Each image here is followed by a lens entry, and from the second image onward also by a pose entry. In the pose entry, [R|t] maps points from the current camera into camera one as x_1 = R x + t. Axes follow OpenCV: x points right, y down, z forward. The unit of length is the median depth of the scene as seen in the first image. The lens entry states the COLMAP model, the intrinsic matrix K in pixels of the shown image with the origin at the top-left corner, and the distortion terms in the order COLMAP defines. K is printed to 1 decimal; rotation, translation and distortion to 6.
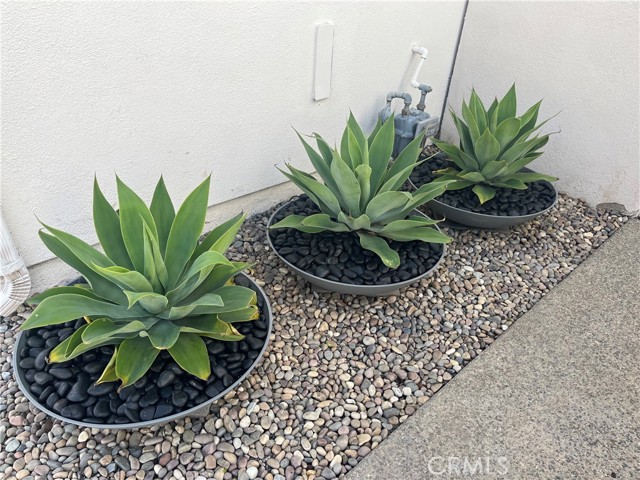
lens RADIAL K [[481.0, 0, 321.9], [0, 481.0, 241.9], [0, 0, 1]] dist [0.070866, -0.090290]
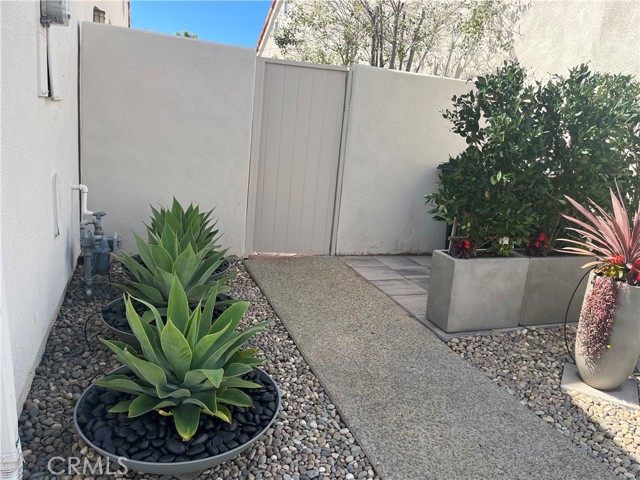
lens RADIAL K [[481.0, 0, 321.9], [0, 481.0, 241.9], [0, 0, 1]] dist [0.070866, -0.090290]
pose [[0.390113, -0.234565, 0.890388, -0.861033], [0.450111, 0.892171, 0.037824, -0.053462], [-0.803251, 0.386018, 0.453628, 0.005205]]
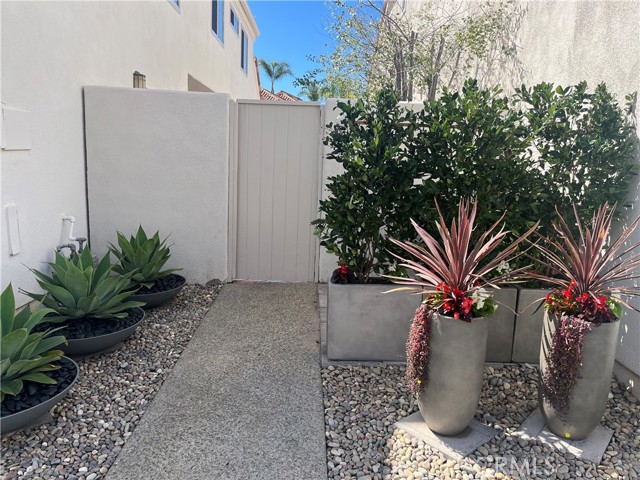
lens RADIAL K [[481.0, 0, 321.9], [0, 481.0, 241.9], [0, 0, 1]] dist [0.070866, -0.090290]
pose [[0.663552, -0.168416, 0.728928, -0.490963], [0.414349, 0.893979, -0.170637, 0.322183], [-0.622908, 0.415257, 0.662984, -0.581573]]
